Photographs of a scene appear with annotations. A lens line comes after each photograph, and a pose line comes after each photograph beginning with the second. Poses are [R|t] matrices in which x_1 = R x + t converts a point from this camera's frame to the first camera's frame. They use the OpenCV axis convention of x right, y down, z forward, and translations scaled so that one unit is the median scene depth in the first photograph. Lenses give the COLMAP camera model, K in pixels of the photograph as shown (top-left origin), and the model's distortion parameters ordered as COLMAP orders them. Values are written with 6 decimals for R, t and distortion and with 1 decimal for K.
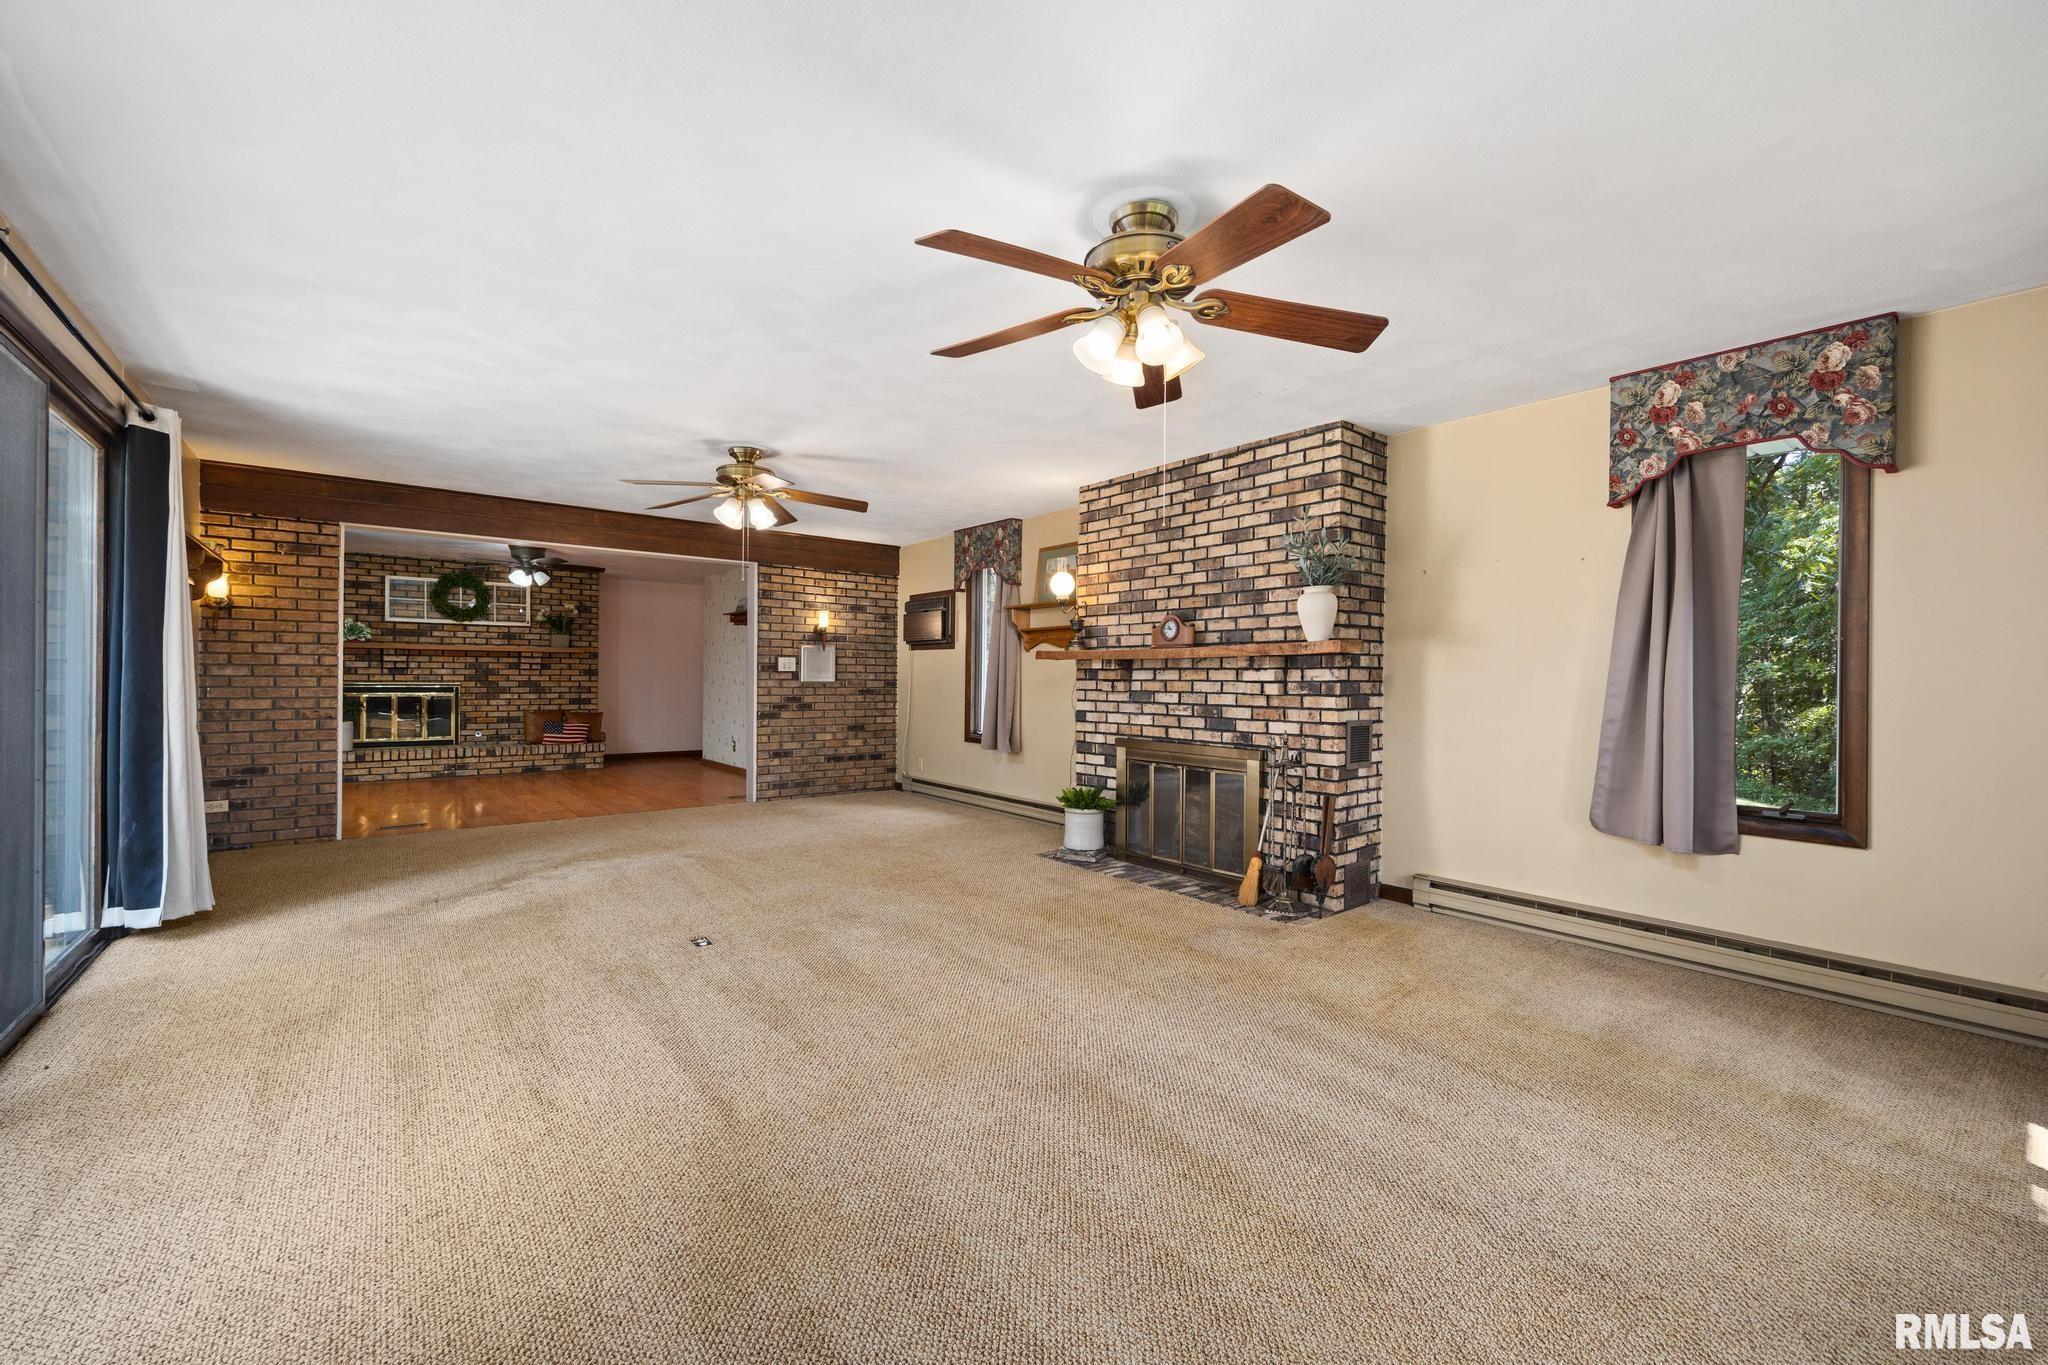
lens RADIAL K [[815.2, 0, 1026.7], [0, 815.2, 679.7], [0, 0, 1]] dist [0.000766, 0.000034]
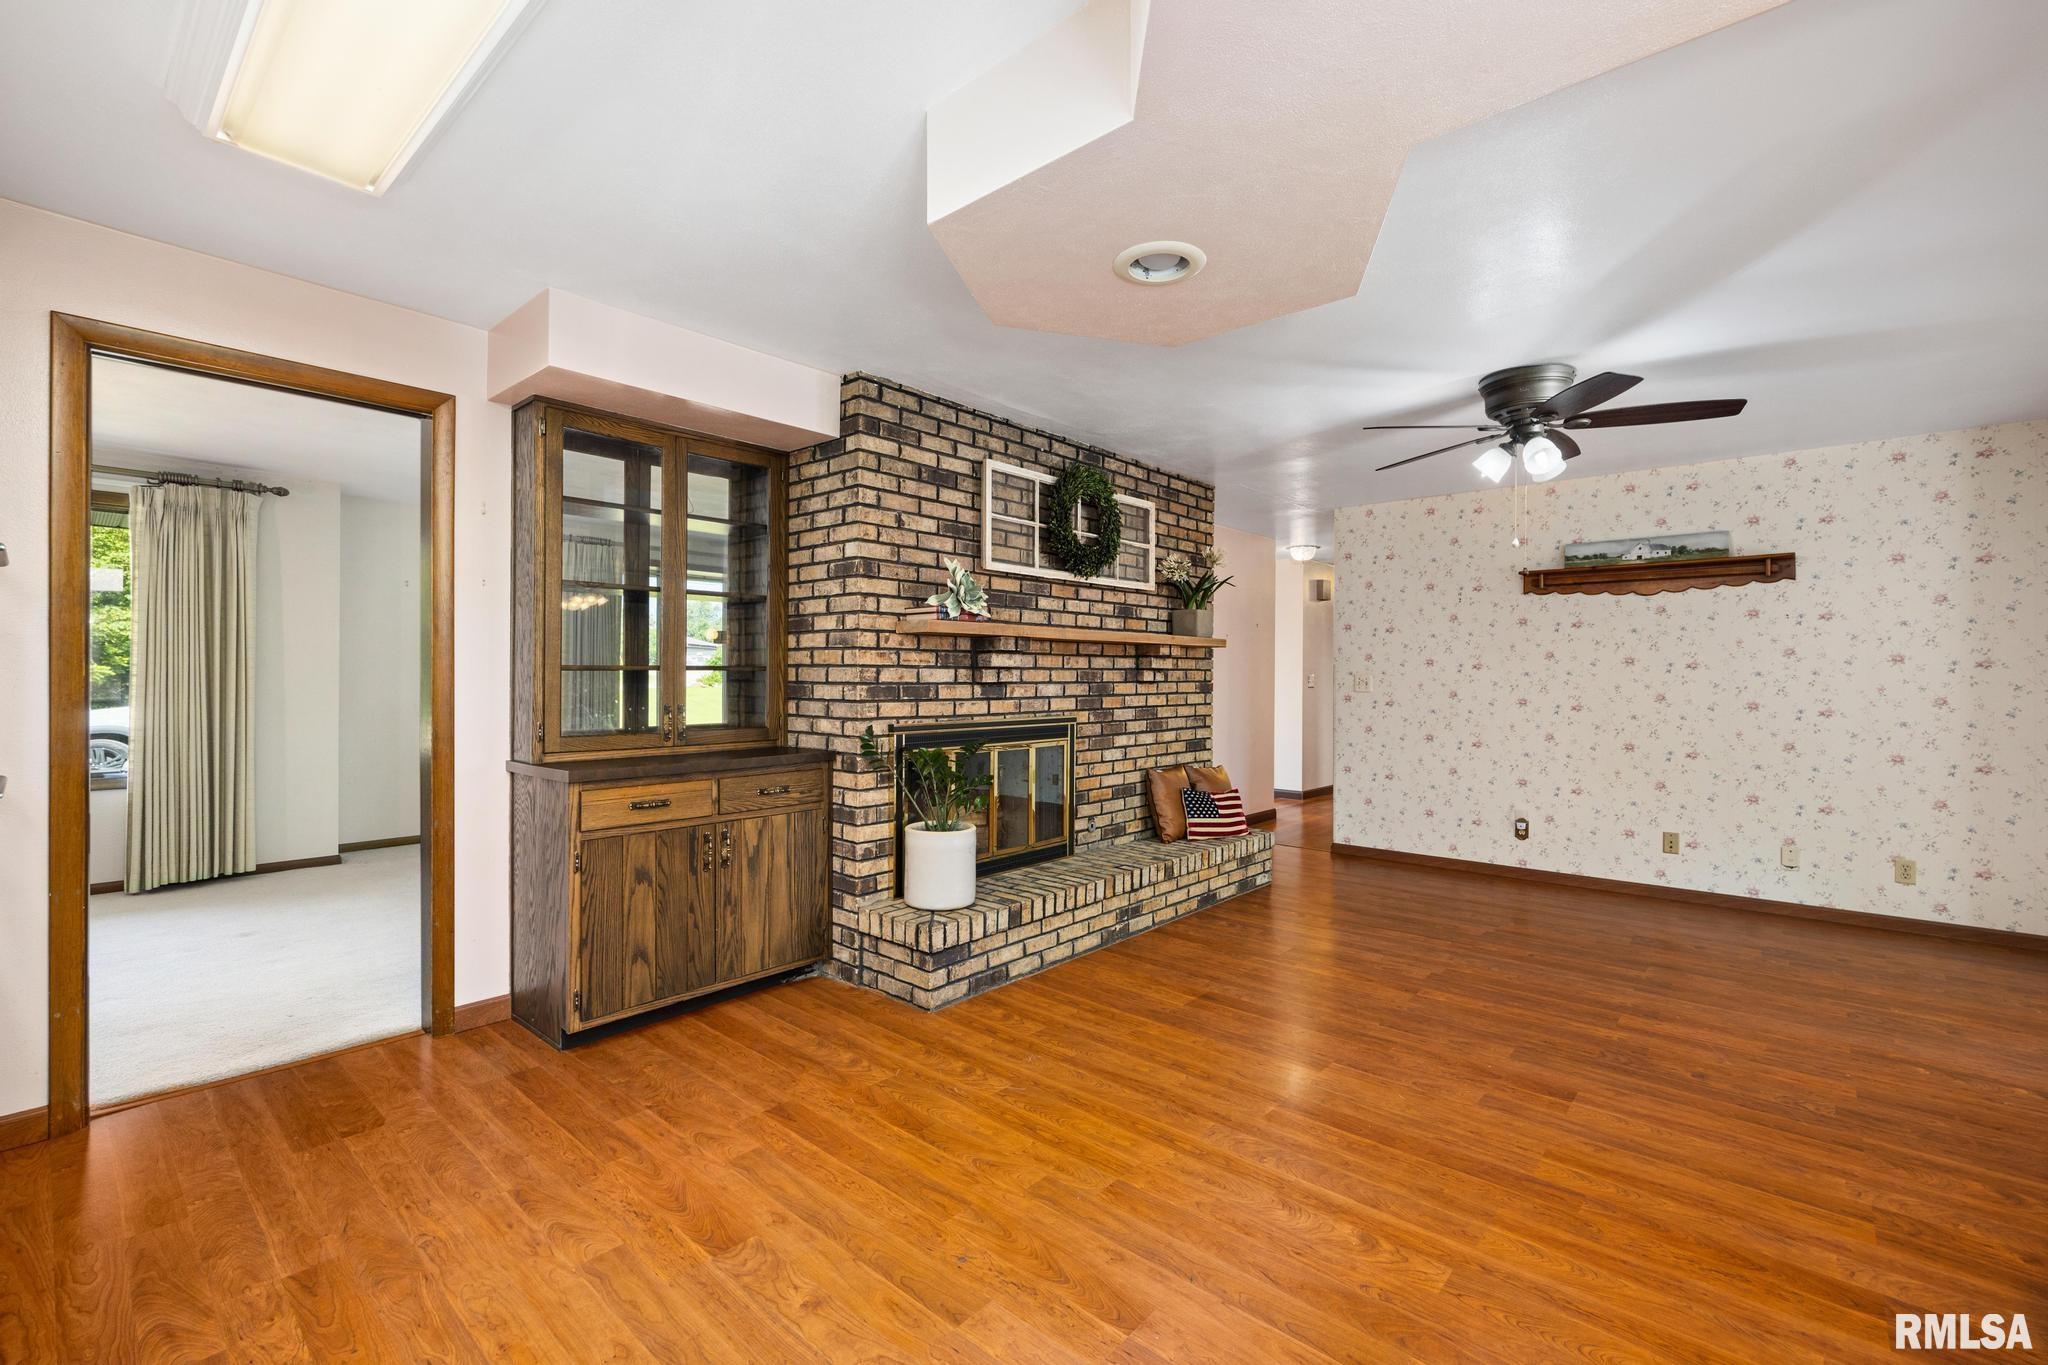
lens RADIAL K [[887.2, 0, 1027.8], [0, 887.2, 677.2], [0, 0, 1]] dist [0.007232, 0.000407]
pose [[0.985254, -0.003907, 0.171056, -0.820149], [0.003305, 0.999987, 0.003804, -0.018904], [-0.171069, -0.003183, 0.985254, 0.540795]]
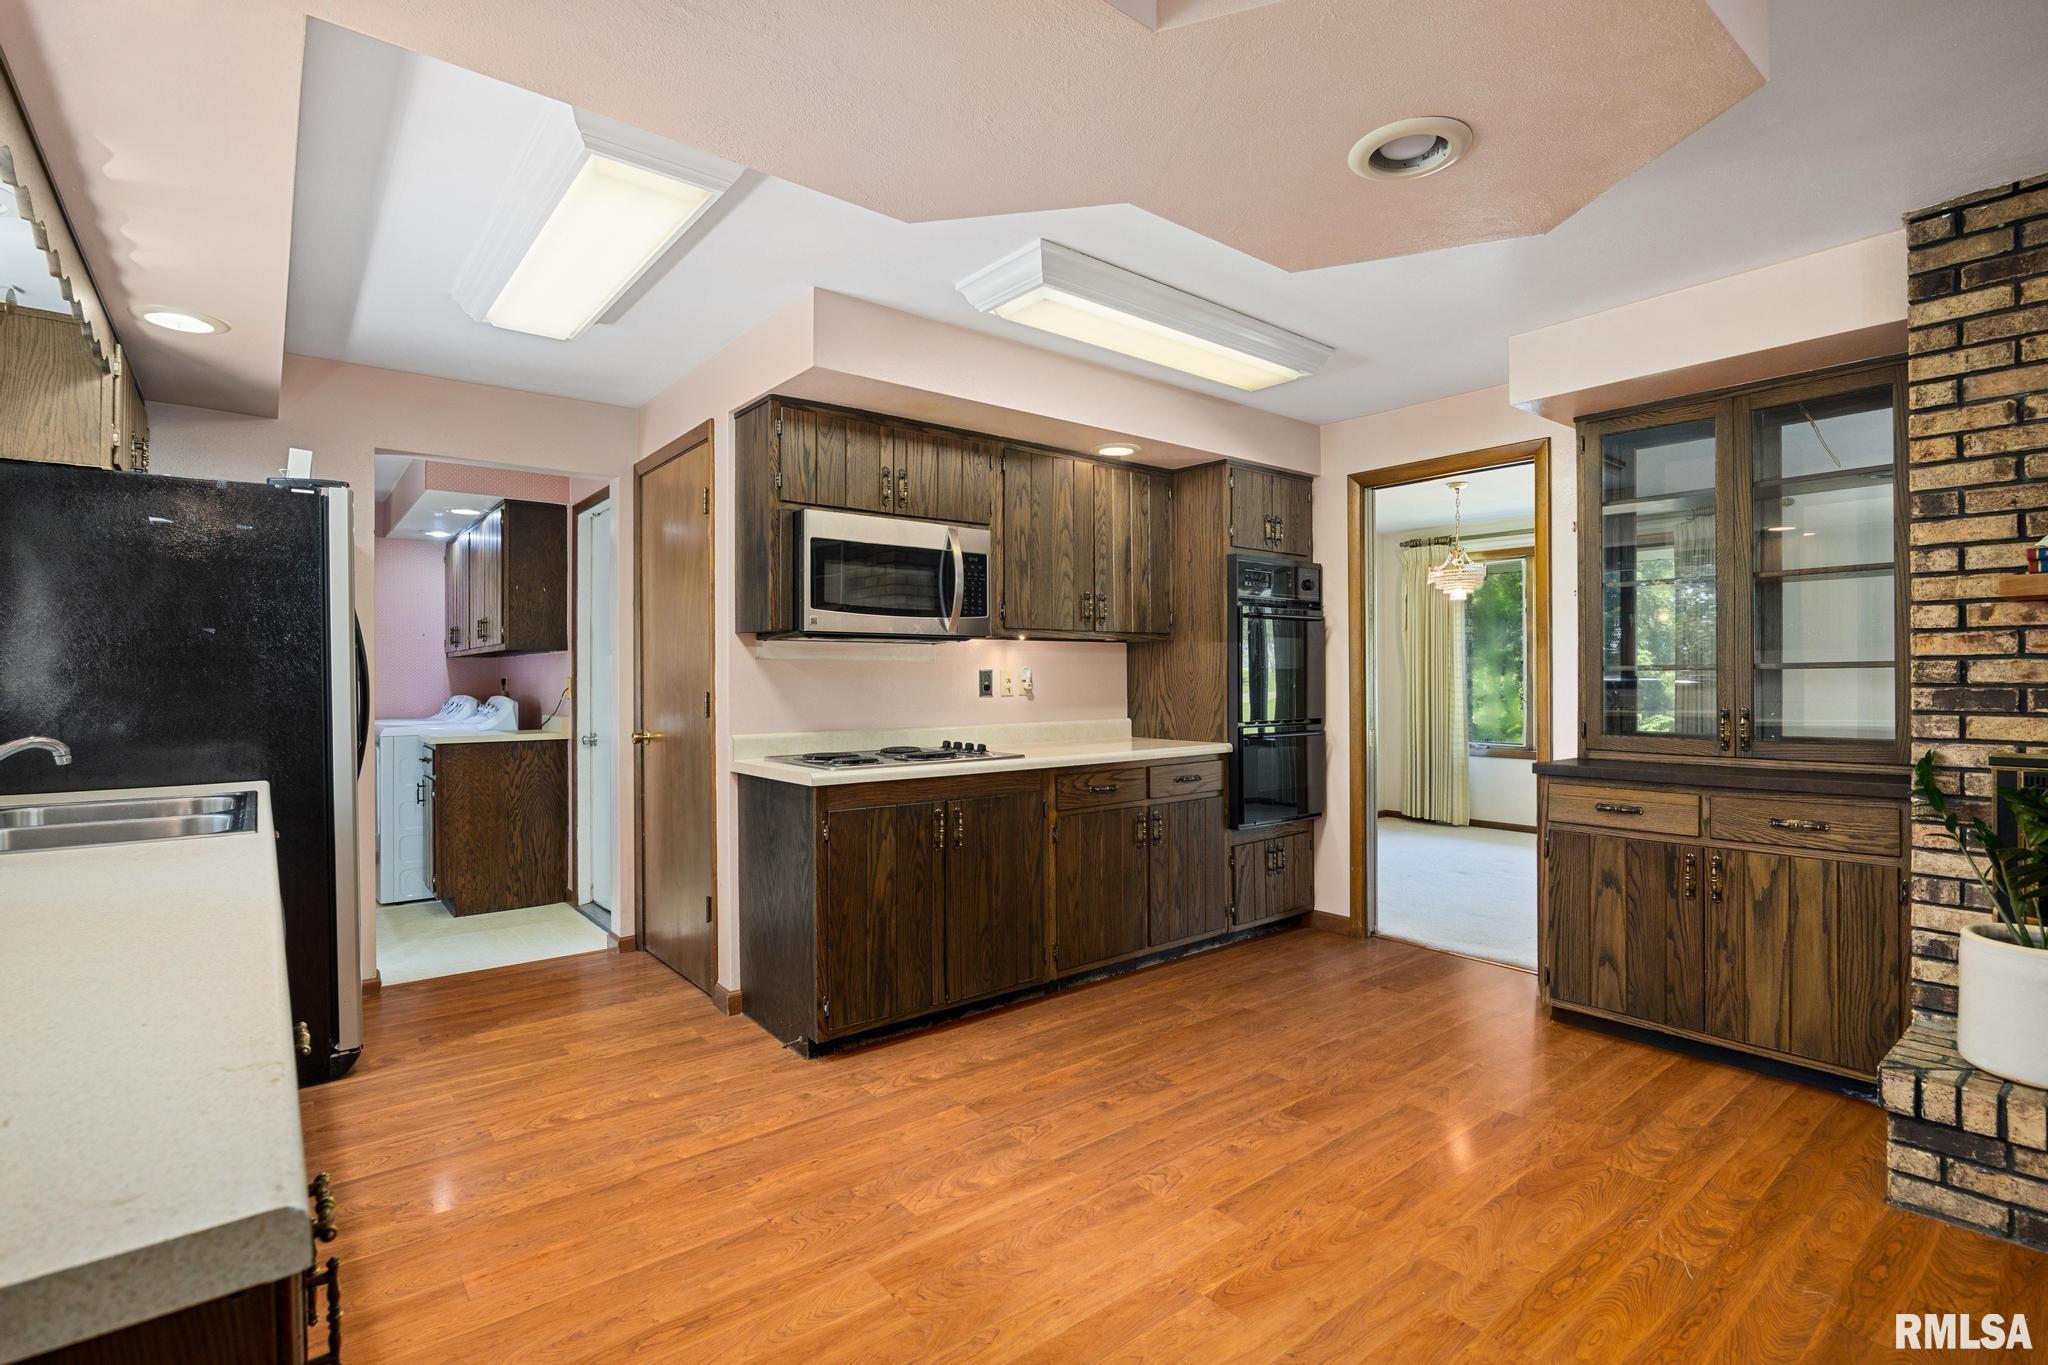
lens RADIAL K [[951.1, 0, 1030.4], [0, 951.1, 681.2], [0, 0, 1]] dist [-0.025281, -0.000543]
pose [[-0.001956, -0.004157, -0.999989, -0.555165], [0.003514, 0.999985, -0.004163, -0.015712], [0.999992, -0.003522, -0.001941, 0.684914]]
